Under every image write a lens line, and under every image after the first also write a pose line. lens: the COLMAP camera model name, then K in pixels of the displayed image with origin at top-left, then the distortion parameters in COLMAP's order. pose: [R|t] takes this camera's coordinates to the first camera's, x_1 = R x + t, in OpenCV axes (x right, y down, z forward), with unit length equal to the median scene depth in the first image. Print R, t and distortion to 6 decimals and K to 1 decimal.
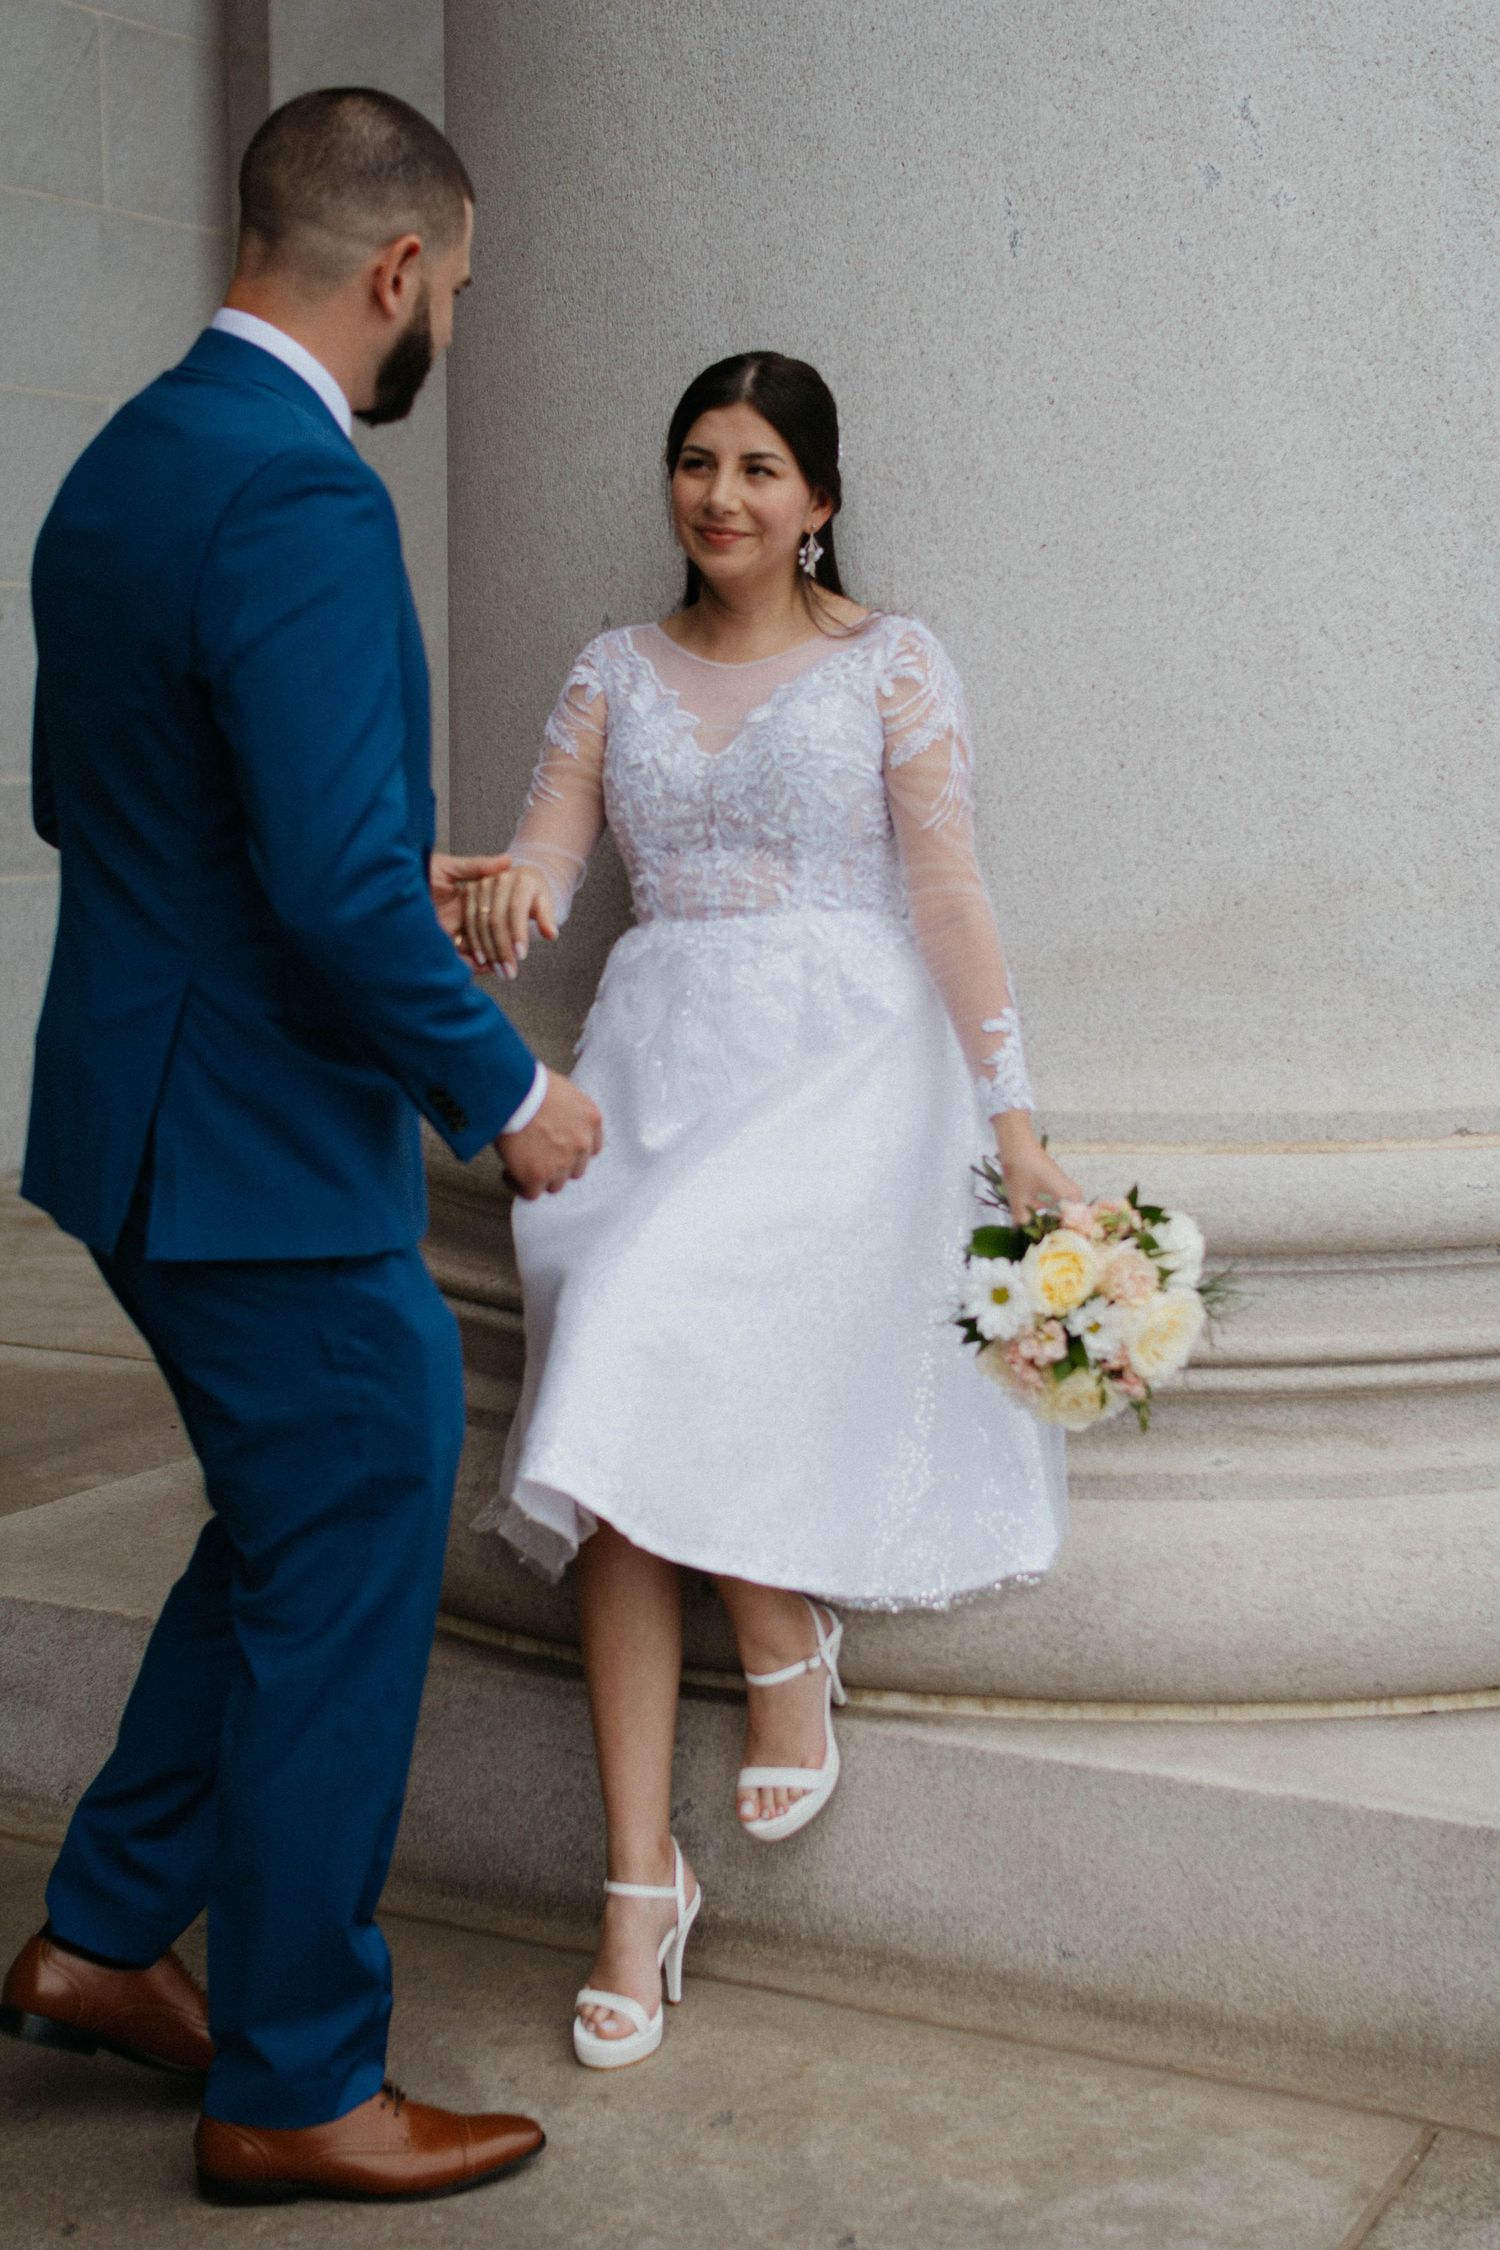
lens RADIAL K [[3109.6, 0, 757.7], [0, 3109.6, 1042.8], [0, 0, 1]] dist [-0.005936, 0.124519]
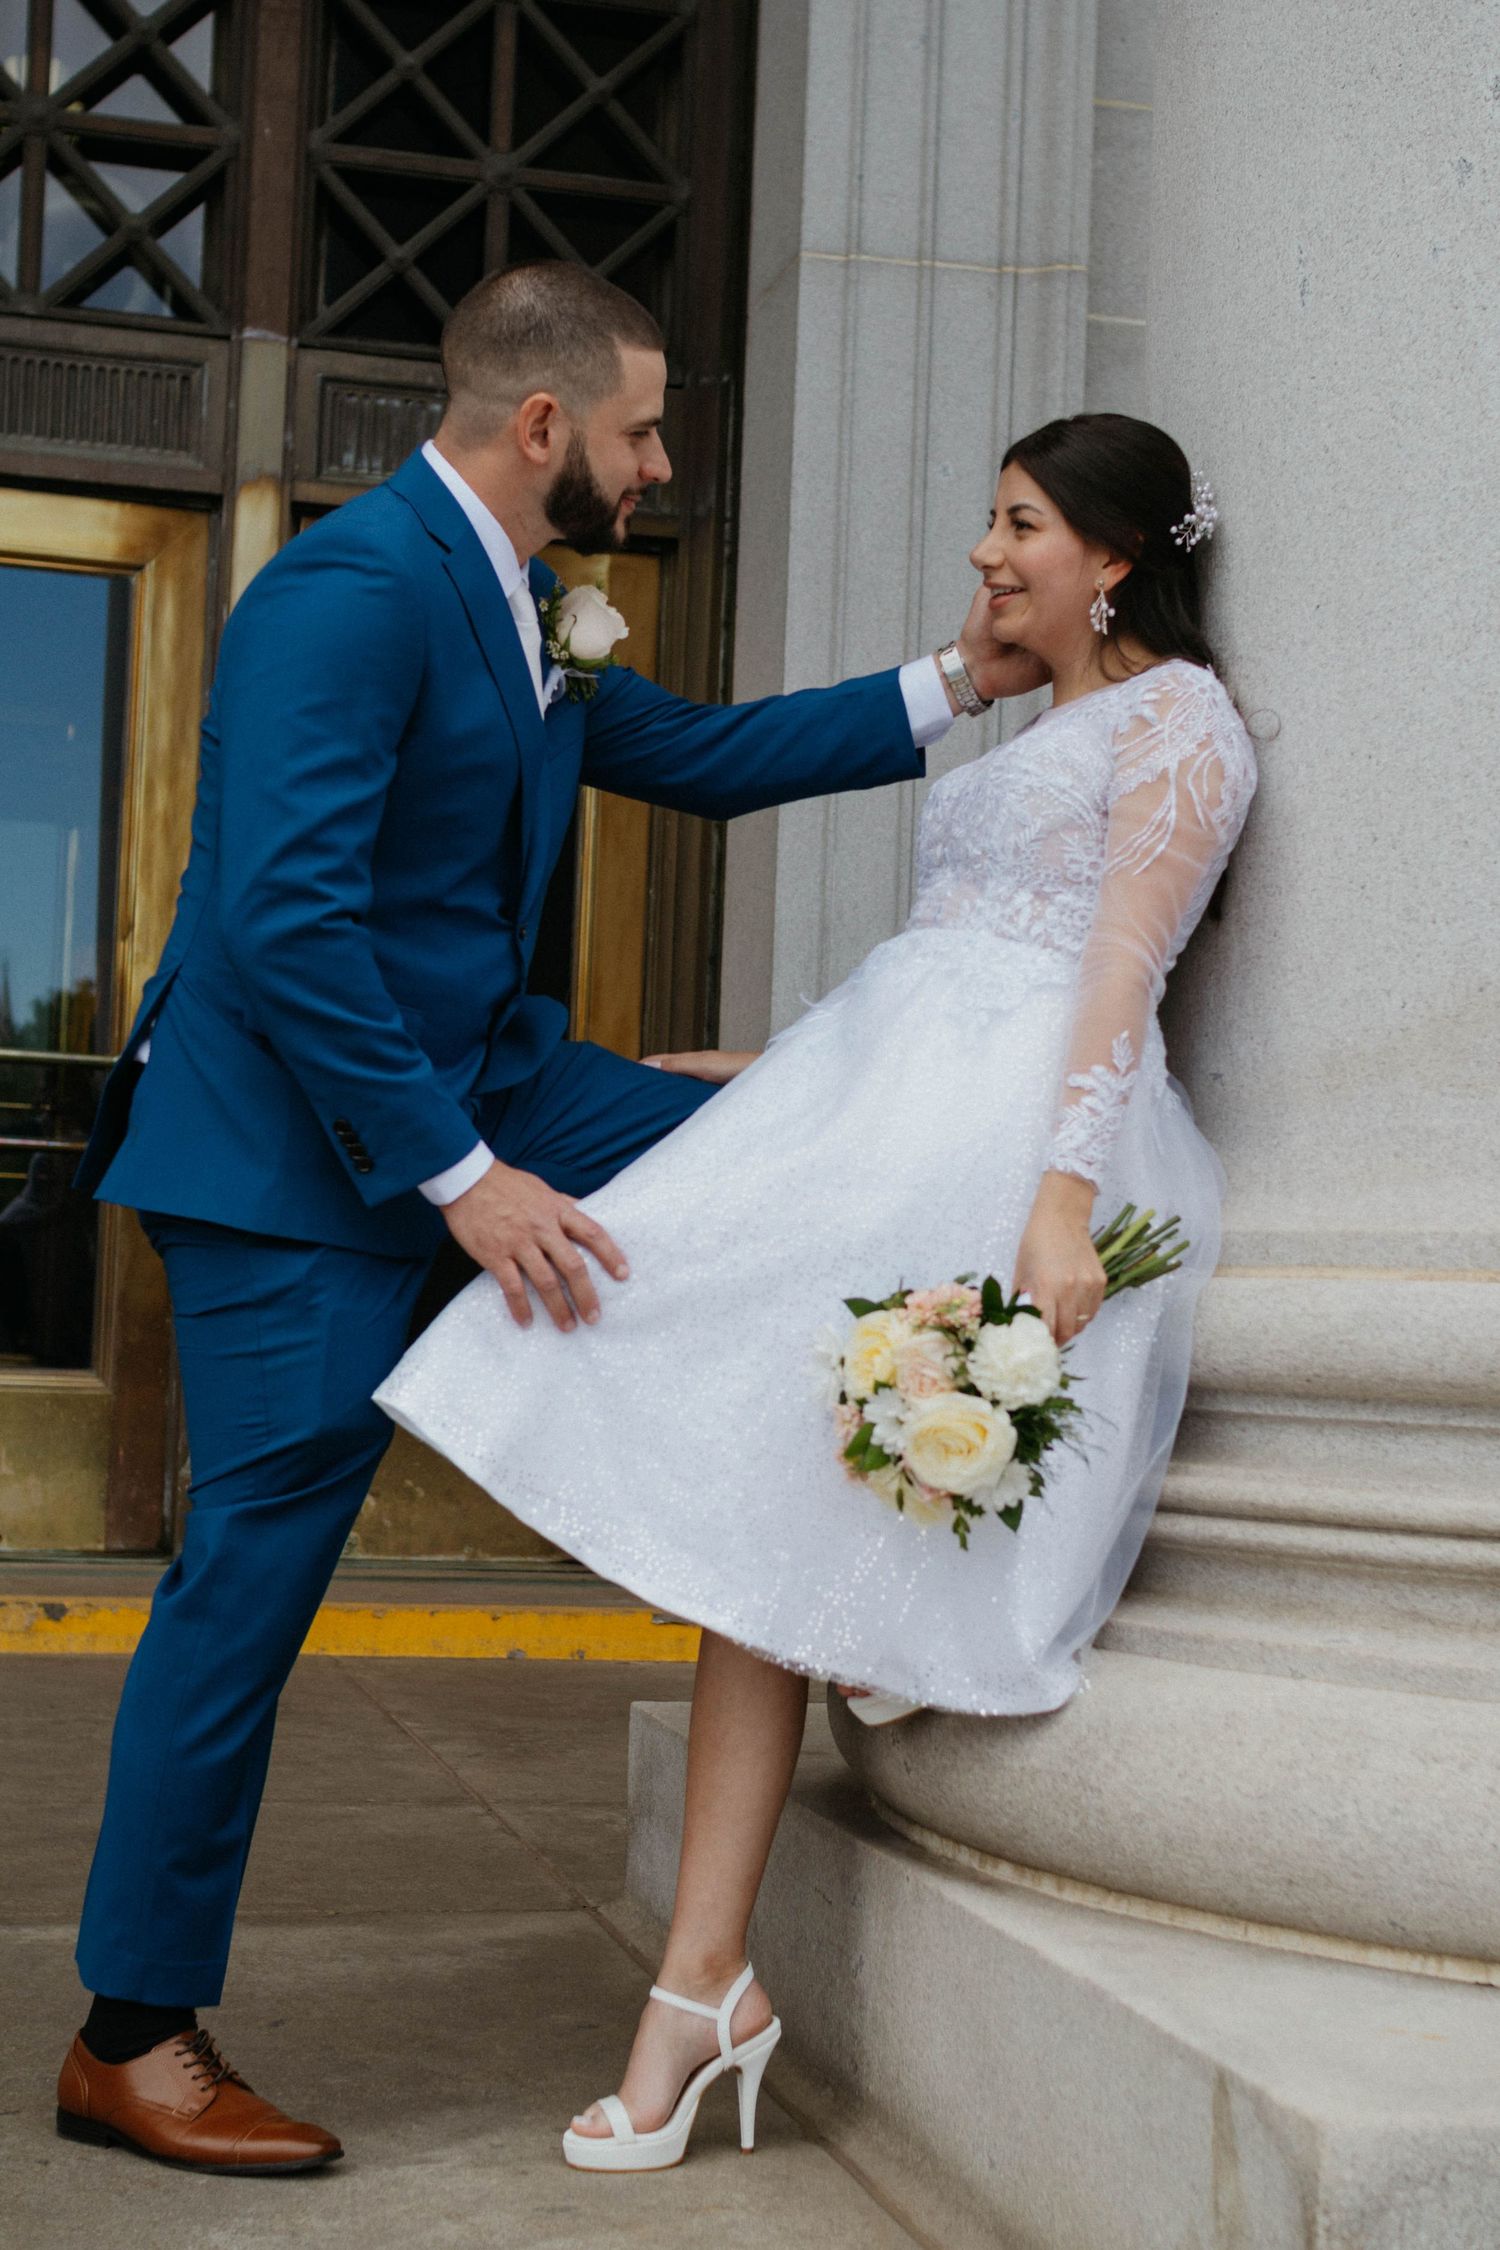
lens RADIAL K [[3109.6, 0, 757.7], [0, 3109.6, 1042.8], [0, 0, 1]] dist [-0.005936, 0.124519]
pose [[0.698830, -0.030169, -0.714651, 0.628496], [-0.100876, 0.984968, -0.140222, 0.108632], [0.708139, 0.170083, 0.685282, 0.295903]]
